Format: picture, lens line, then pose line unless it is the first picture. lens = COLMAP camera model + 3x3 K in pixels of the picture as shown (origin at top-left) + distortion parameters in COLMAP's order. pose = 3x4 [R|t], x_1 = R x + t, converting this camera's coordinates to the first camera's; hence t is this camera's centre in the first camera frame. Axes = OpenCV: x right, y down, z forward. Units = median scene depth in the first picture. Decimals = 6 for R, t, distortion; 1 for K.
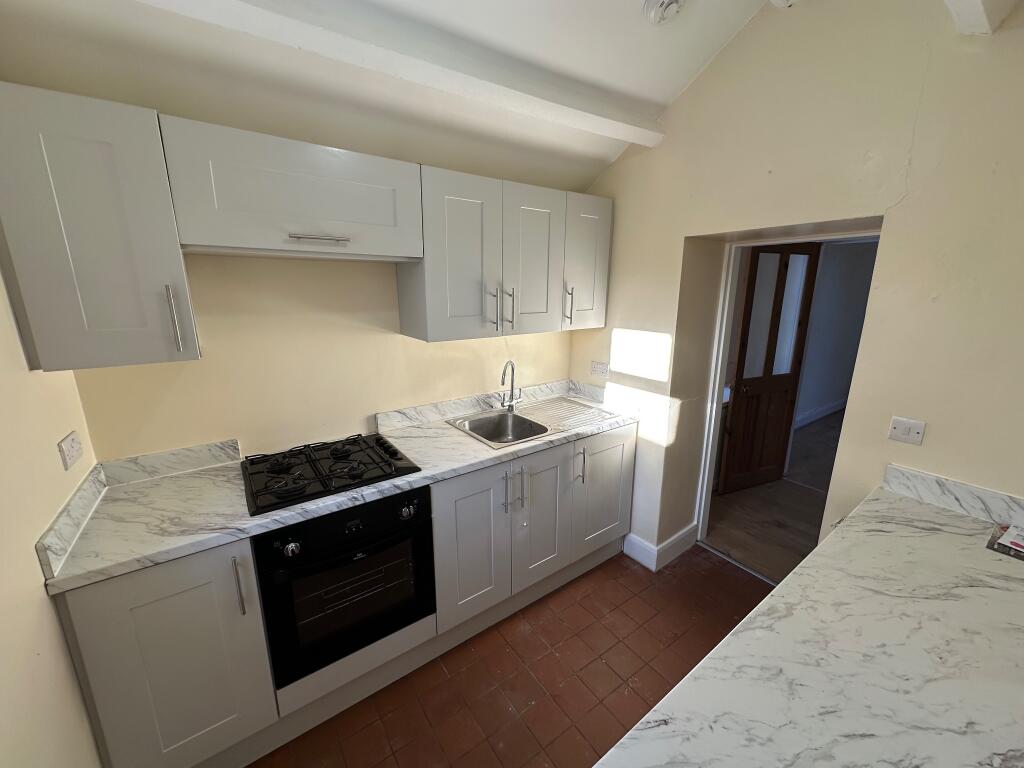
lens RADIAL K [[406.3, 0, 512.2], [0, 406.3, 381.4], [0, 0, 1]] dist [-0.004302, 0.000768]
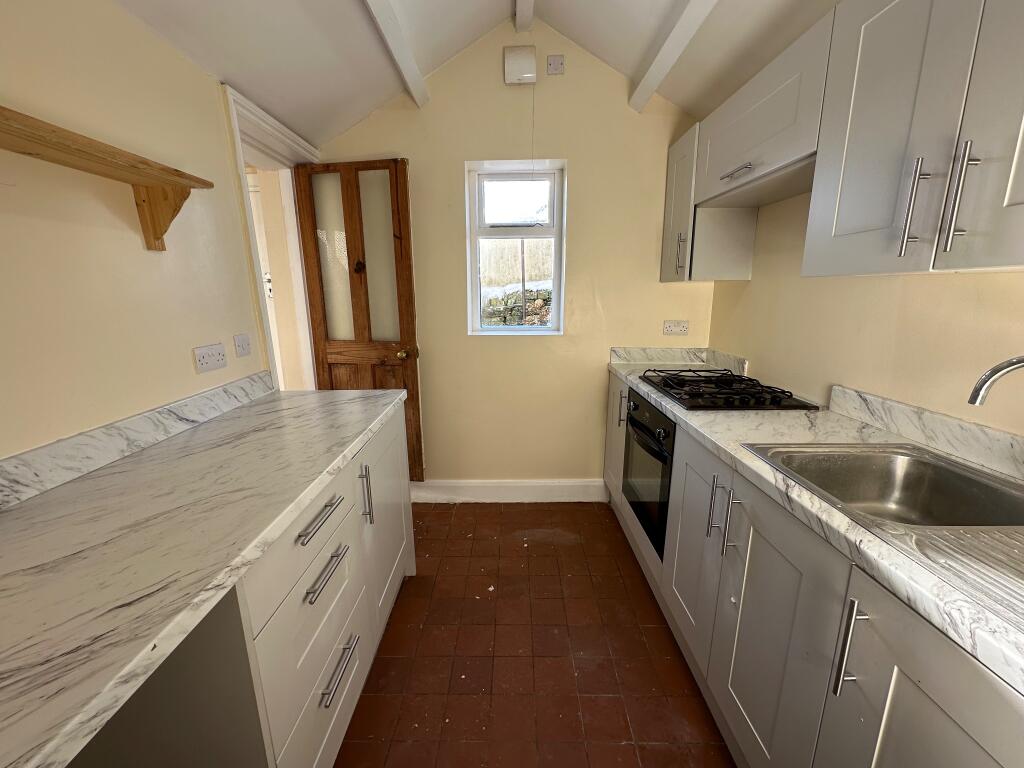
lens RADIAL K [[406.3, 0, 511.9], [0, 406.3, 382.5], [0, 0, 1]] dist [-0.004302, 0.000768]
pose [[-0.583294, 0.176269, -0.792904, 0.599903], [-0.182808, 0.922637, 0.339591, -0.066643], [0.791422, 0.343030, -0.505946, 0.919037]]
